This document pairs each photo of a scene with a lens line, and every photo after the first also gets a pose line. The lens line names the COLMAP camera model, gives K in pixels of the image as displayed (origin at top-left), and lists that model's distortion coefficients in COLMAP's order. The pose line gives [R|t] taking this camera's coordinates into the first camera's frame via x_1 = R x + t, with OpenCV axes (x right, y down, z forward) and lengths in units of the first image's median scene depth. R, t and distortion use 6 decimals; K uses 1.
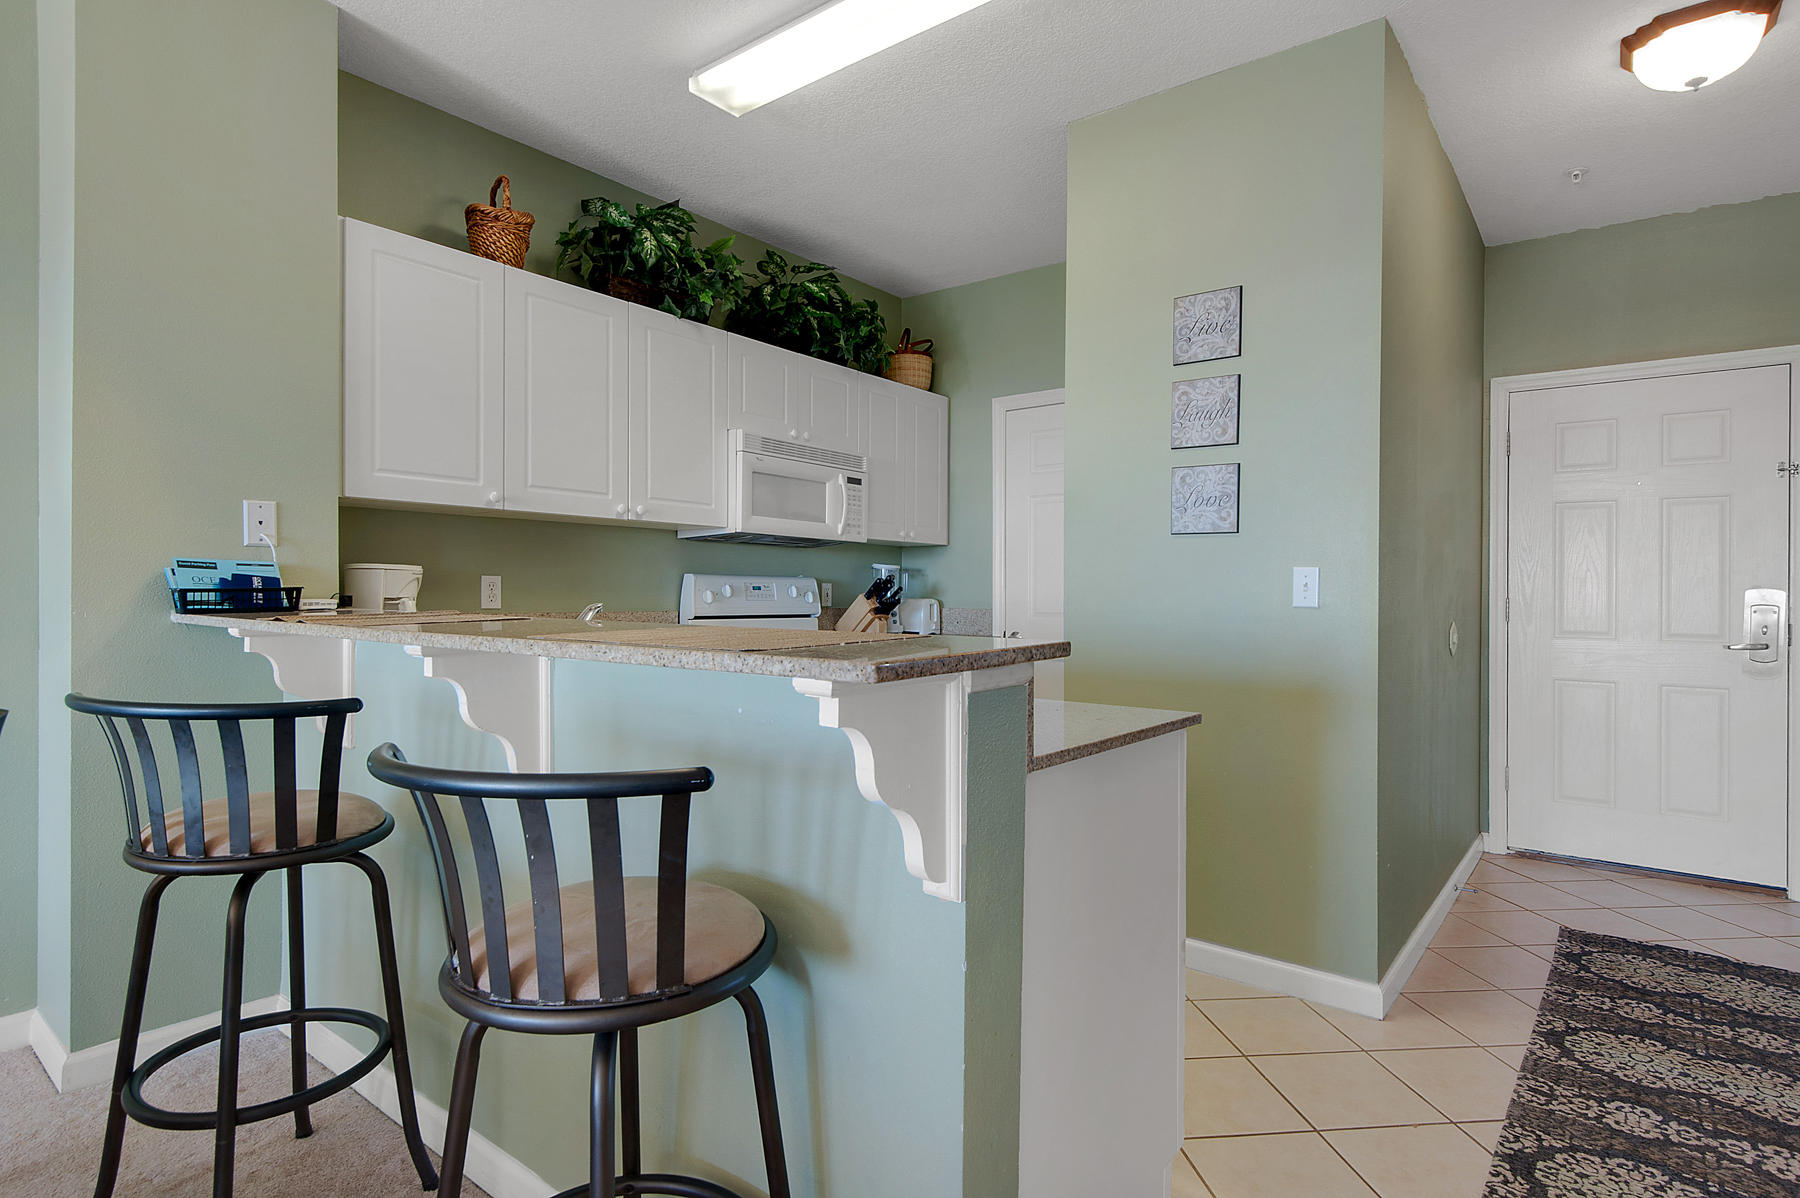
lens RADIAL K [[927.4, 0, 908.2], [0, 927.4, 589.2], [0, 0, 1]] dist [0.019029, -0.009854]
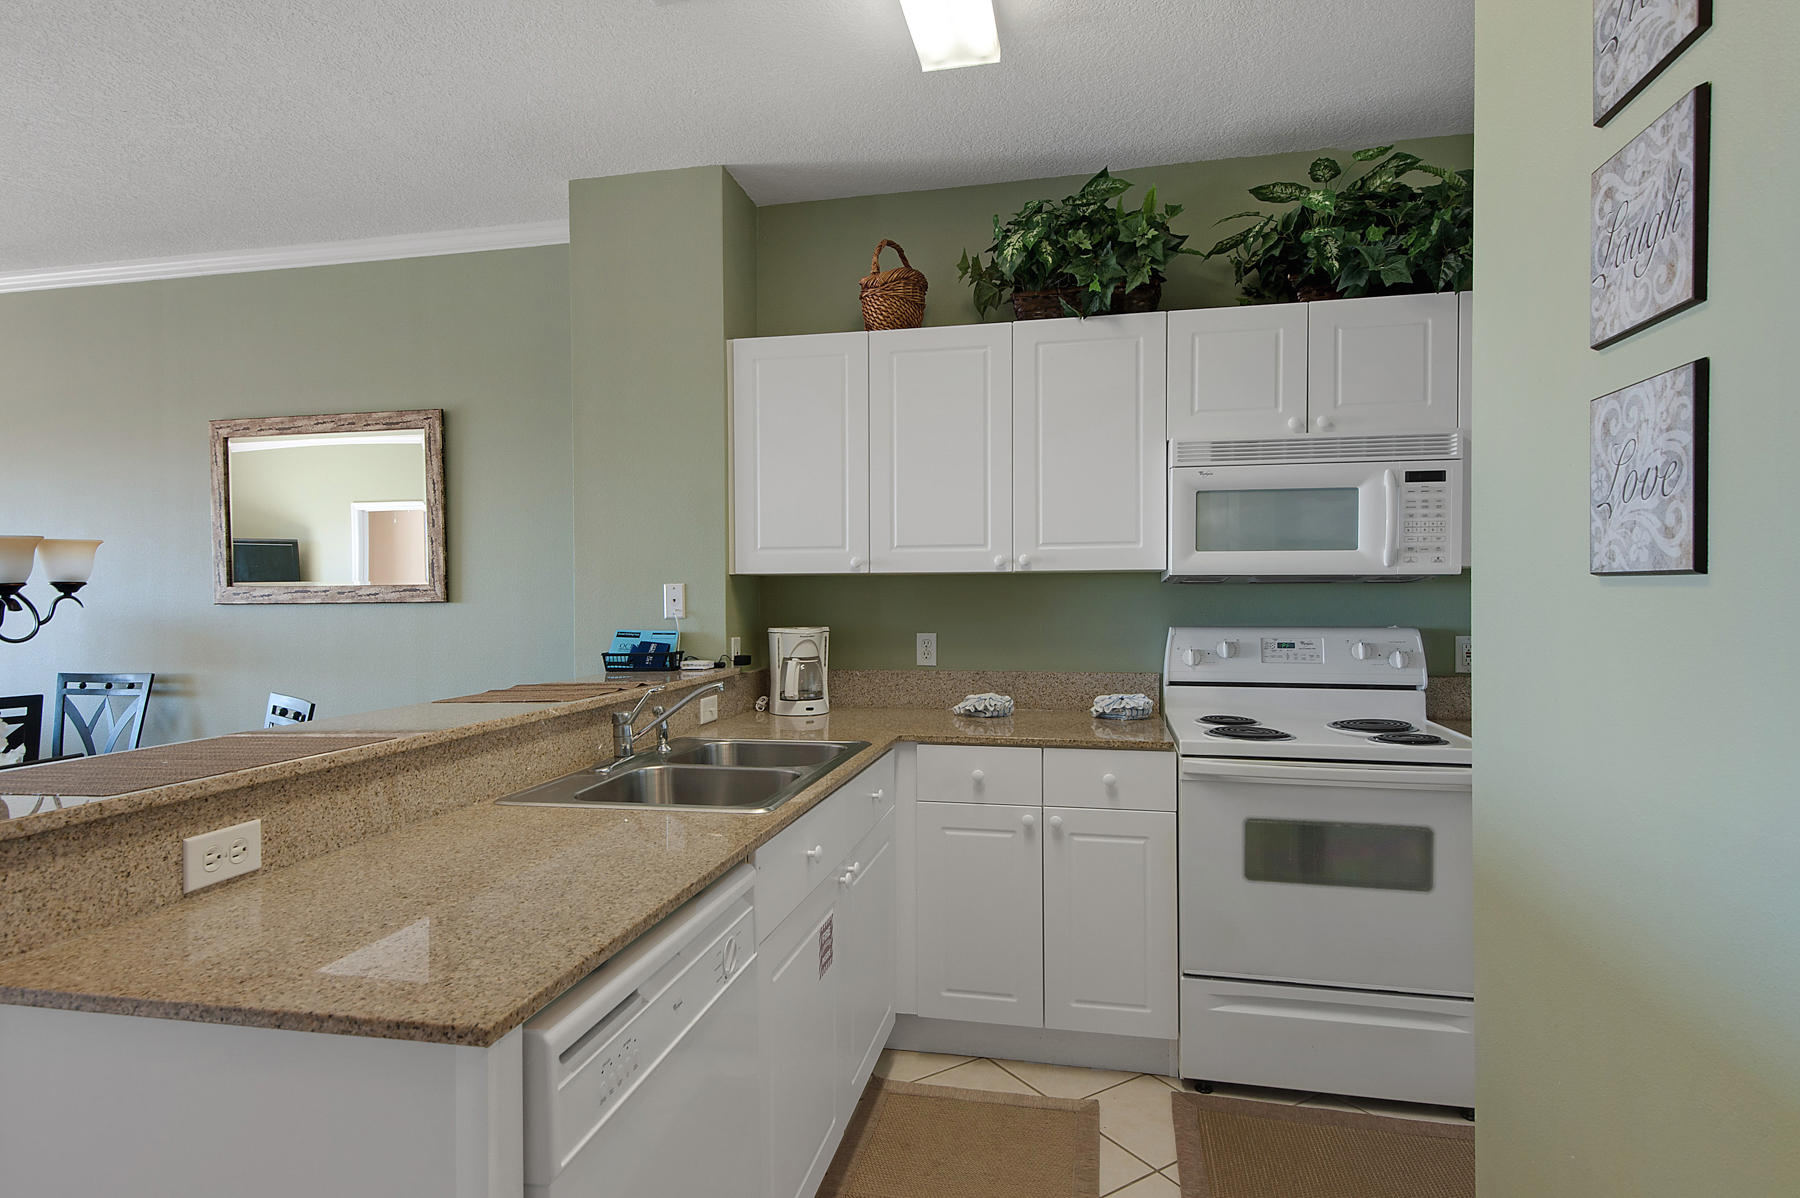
lens RADIAL K [[959.0, 0, 901.6], [0, 959.0, 609.6], [0, 0, 1]] dist [0.024375, -0.000076]
pose [[0.433377, 0.000471, -0.901212, 0.520562], [0.012142, 0.999906, 0.006362, -0.051373], [0.901131, -0.013700, 0.433331, 0.574127]]
